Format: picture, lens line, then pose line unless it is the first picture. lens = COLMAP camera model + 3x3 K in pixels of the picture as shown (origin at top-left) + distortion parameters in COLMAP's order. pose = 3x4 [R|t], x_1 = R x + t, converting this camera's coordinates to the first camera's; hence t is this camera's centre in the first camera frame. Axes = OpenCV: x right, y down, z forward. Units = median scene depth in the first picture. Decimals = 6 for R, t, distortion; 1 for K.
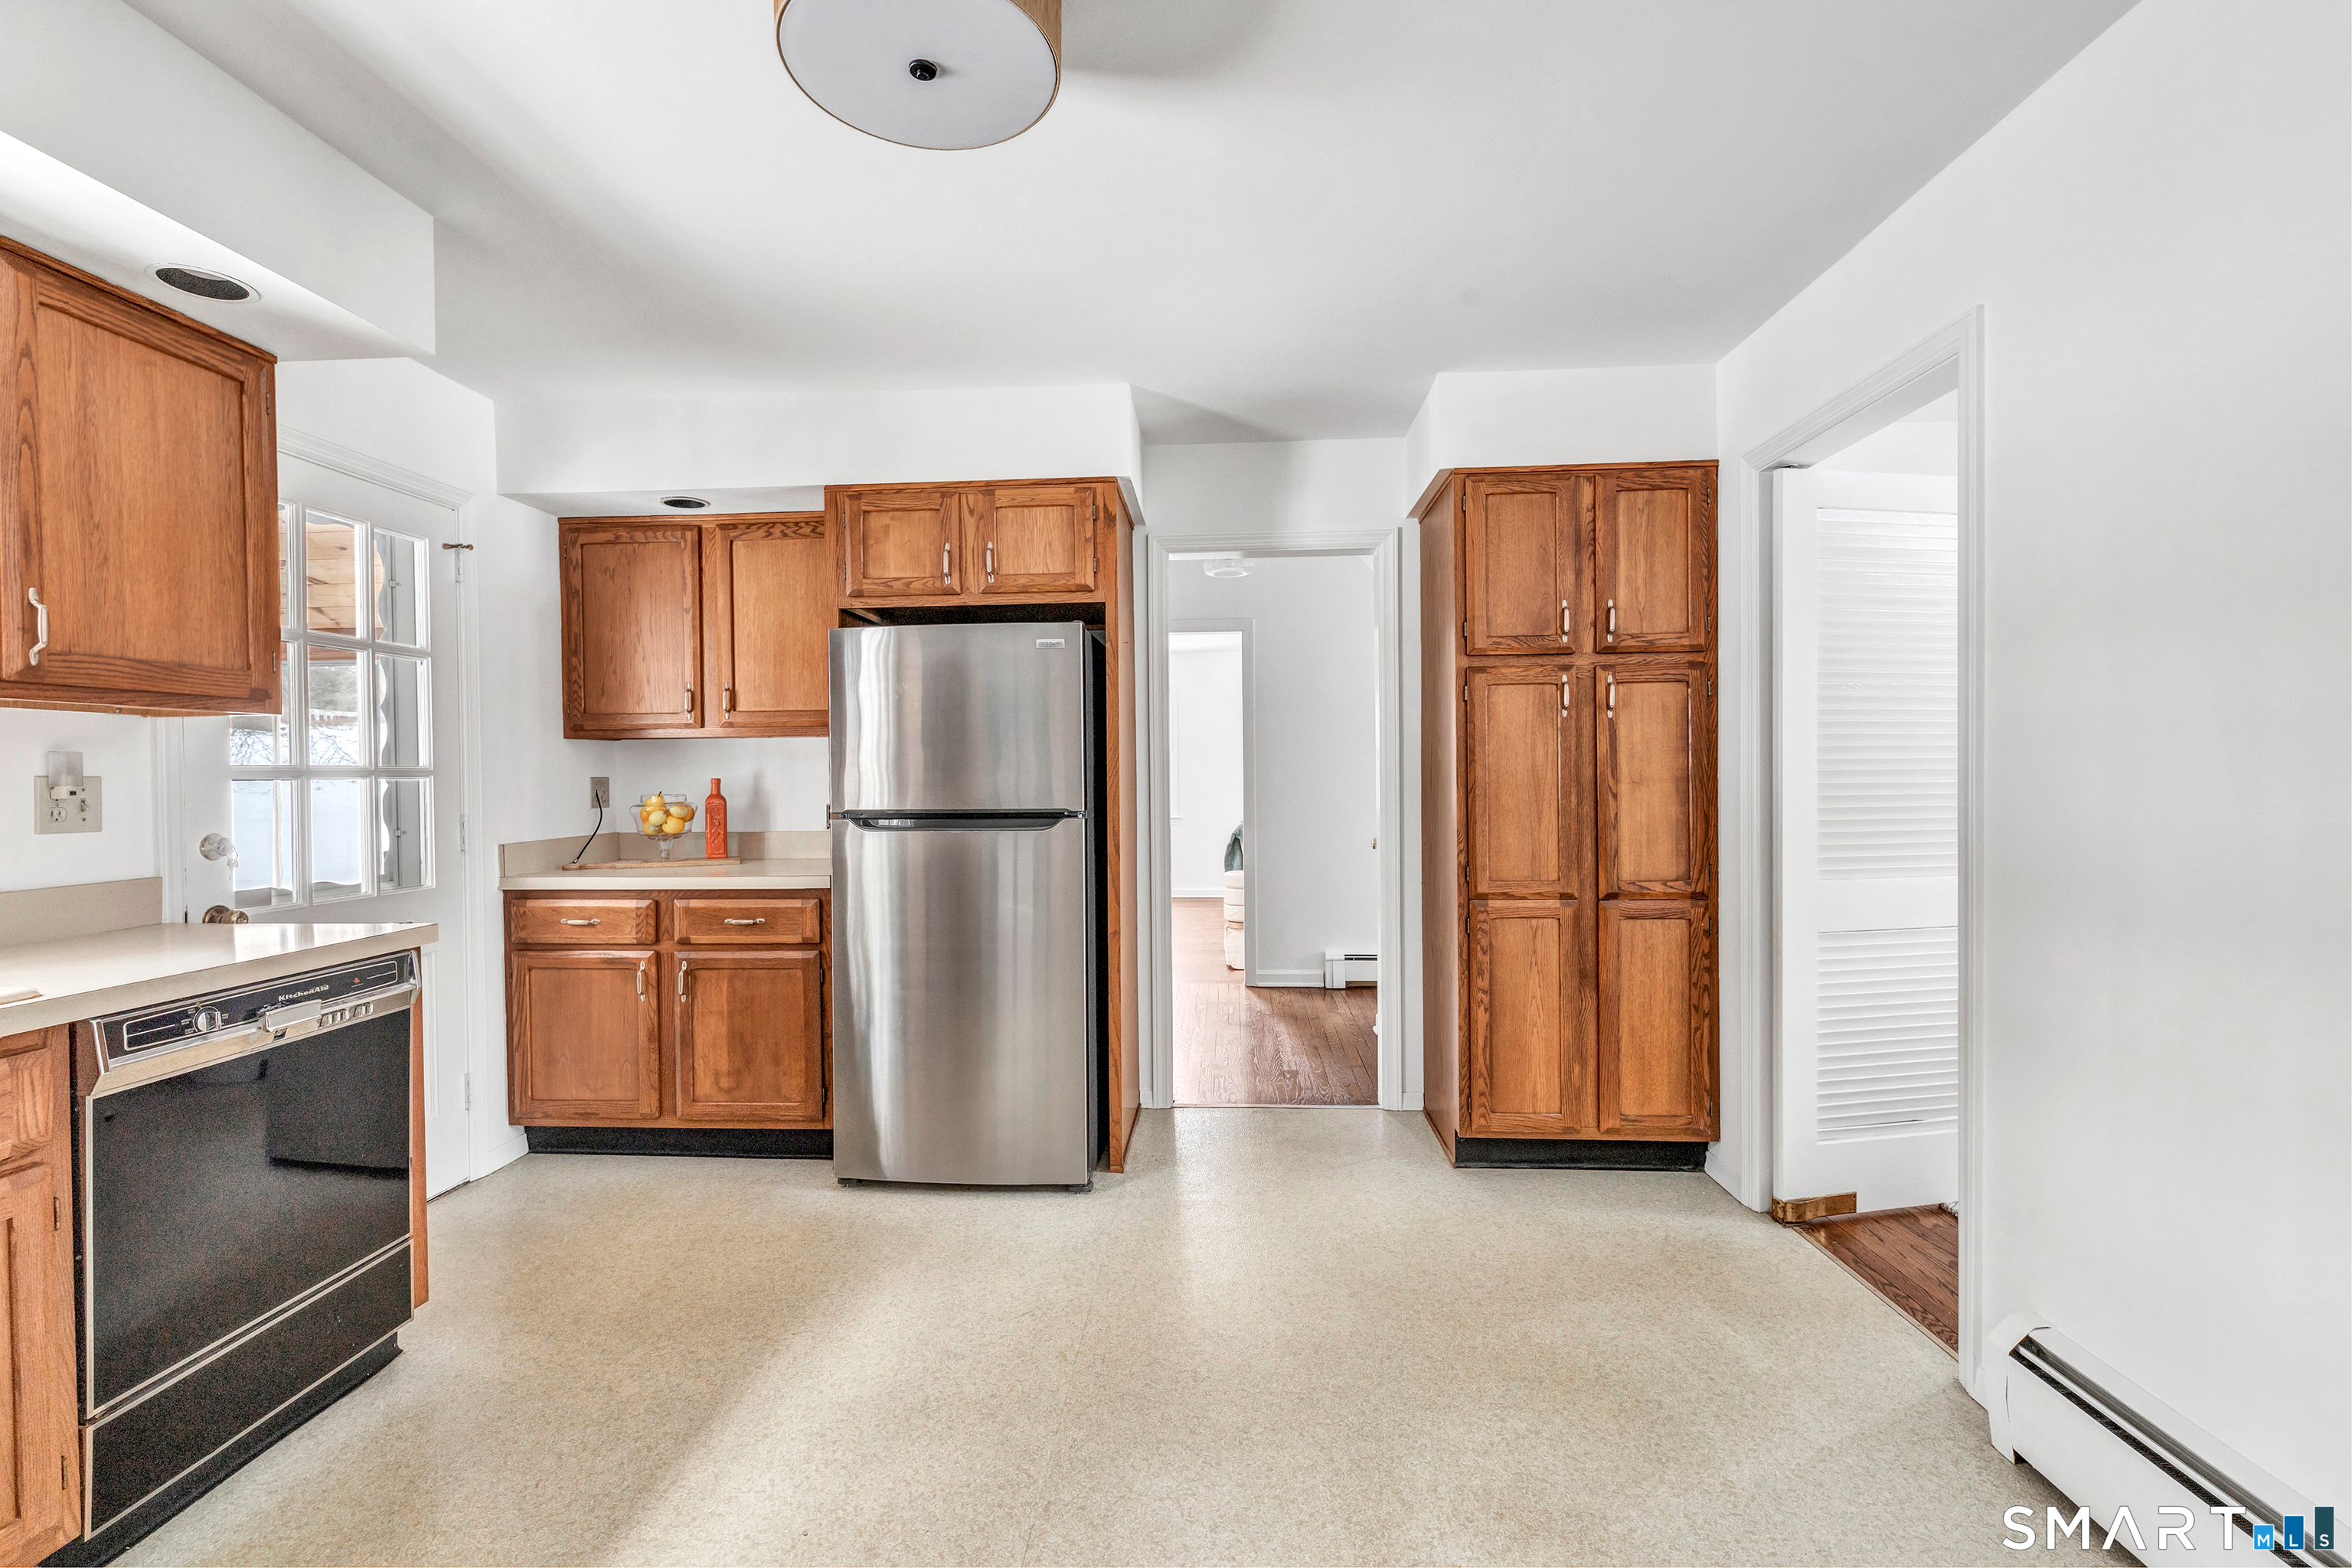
lens RADIAL K [[1039.5, 0, 1181.0], [0, 1039.5, 788.1], [0, 0, 1]] dist [-0.002224, 0.002321]
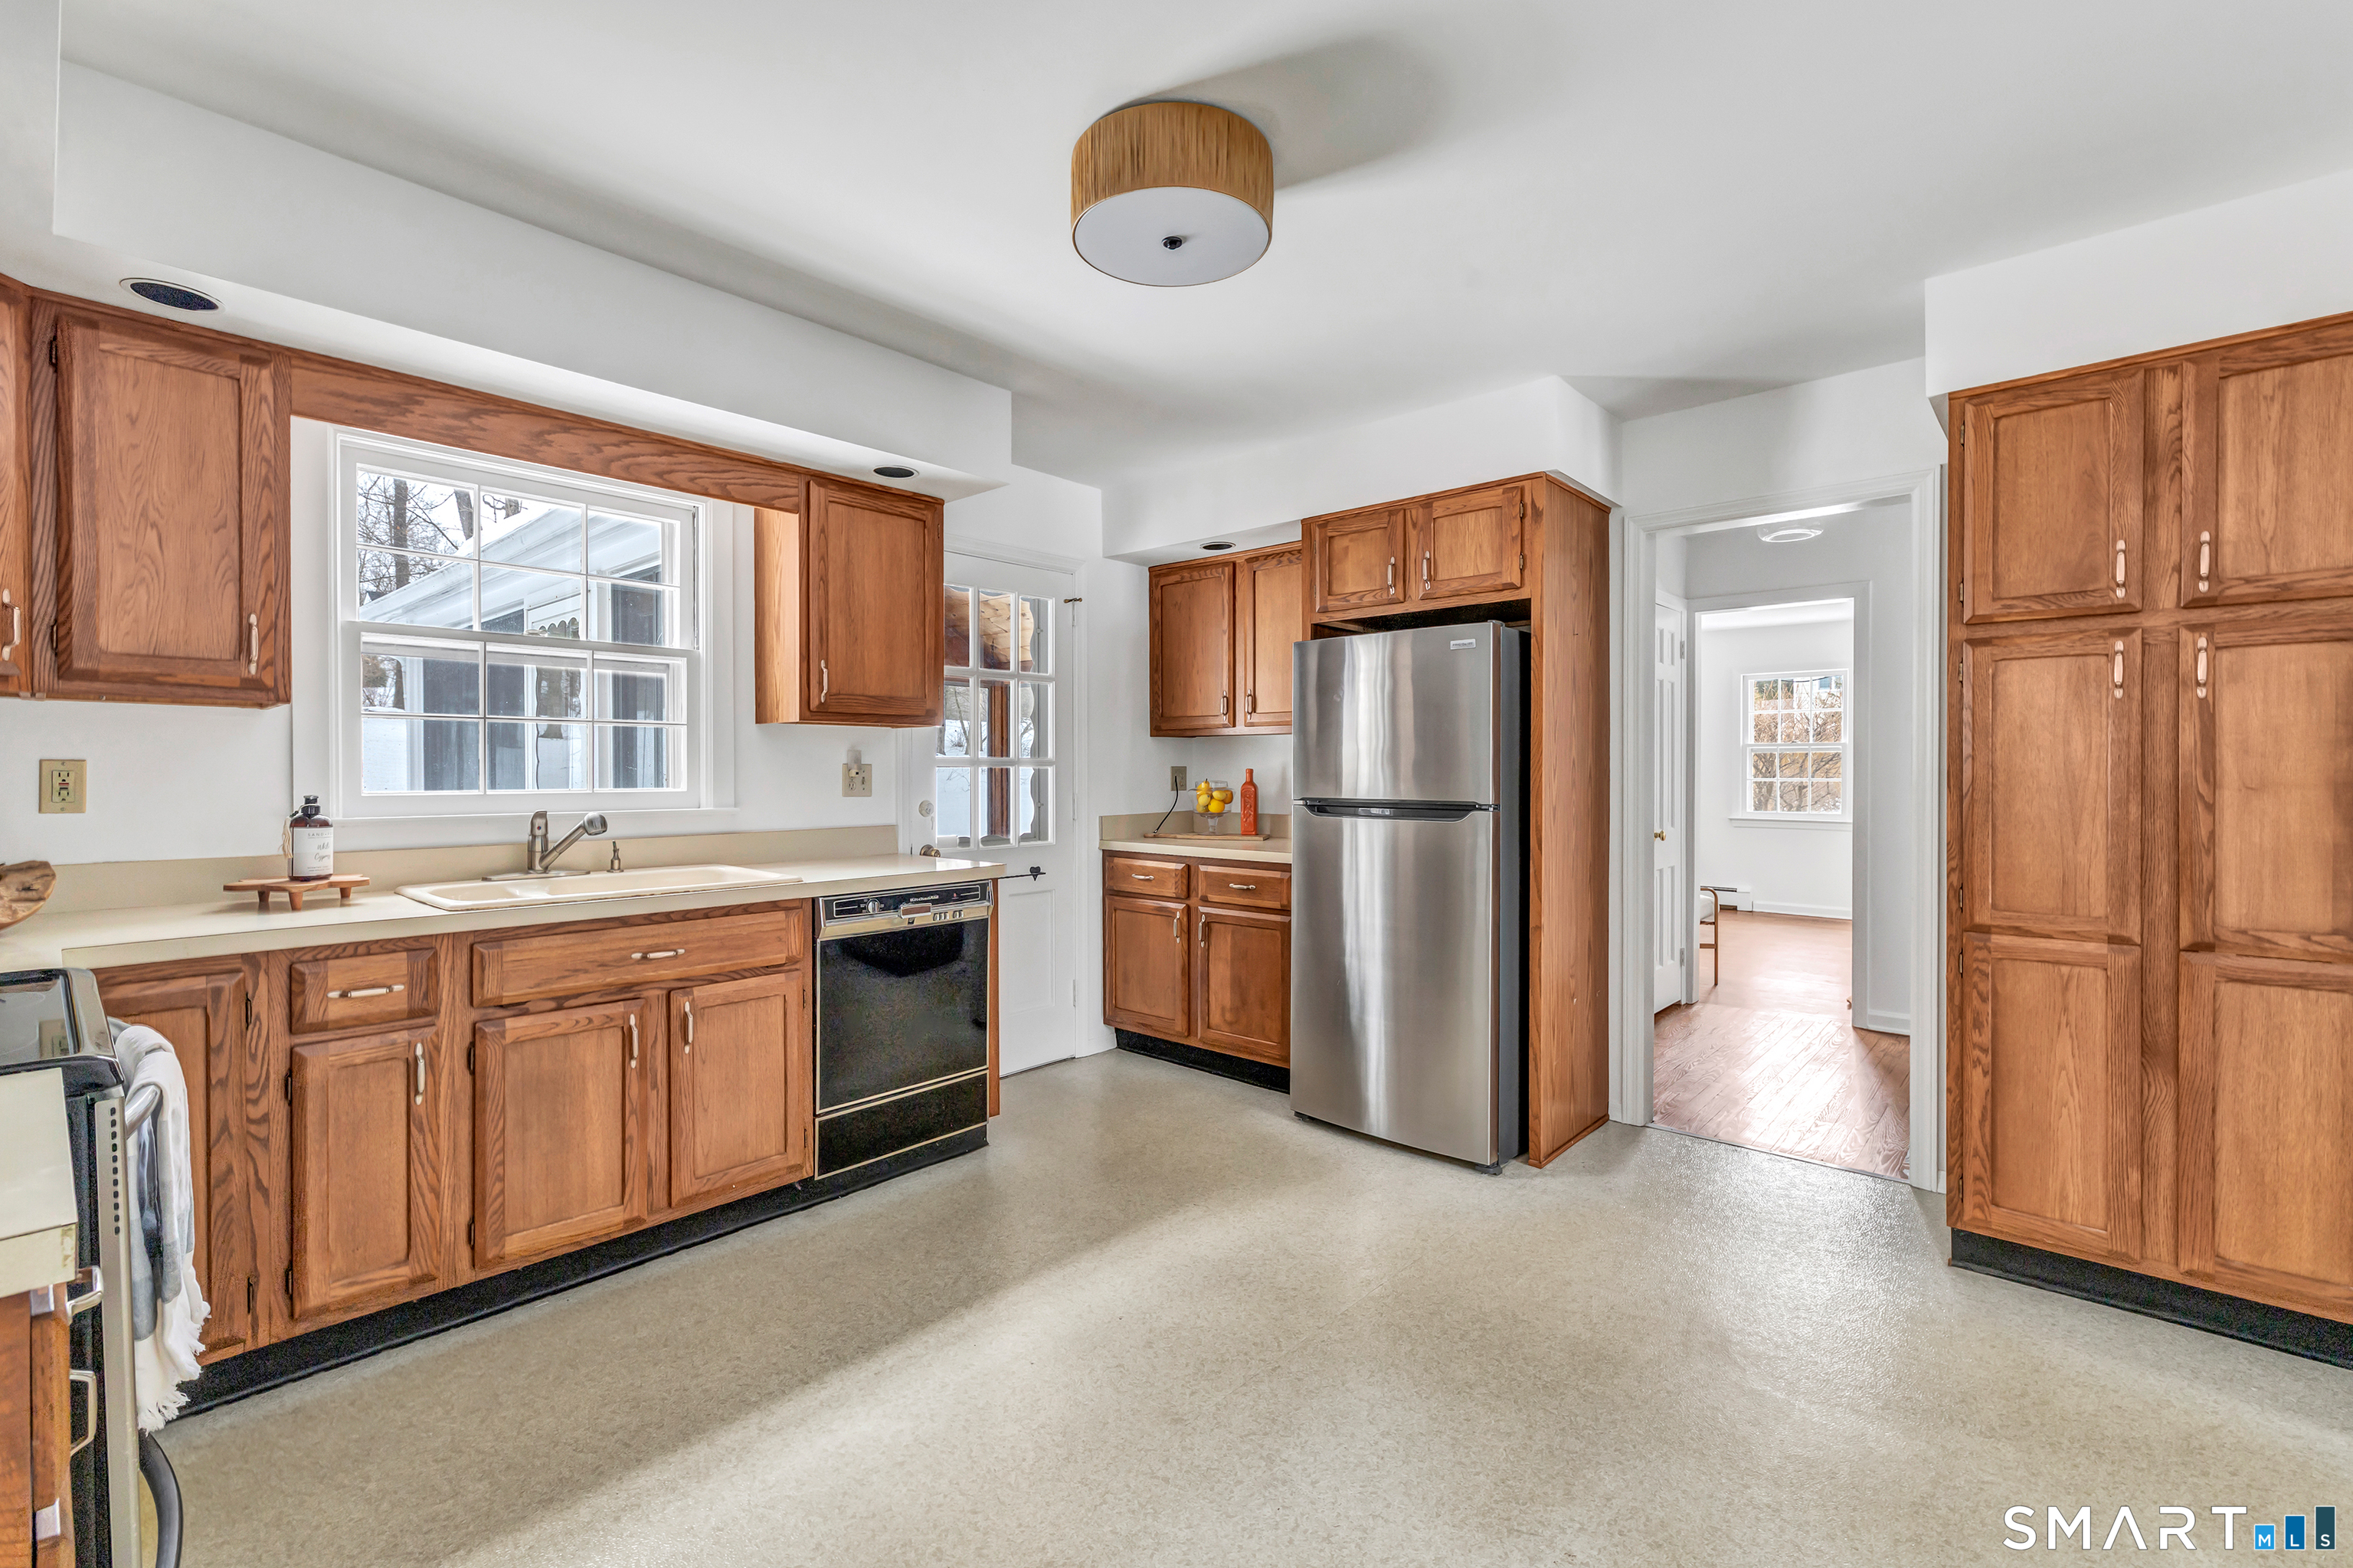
lens RADIAL K [[1040.0, 0, 1096.9], [0, 1040.0, 780.9], [0, 0, 1]] dist [-0.002224, 0.002321]
pose [[0.756295, 0.018202, -0.653977, 0.298688], [-0.016773, 0.999824, 0.008432, -0.003409], [0.654016, 0.004592, 0.756467, -0.039300]]
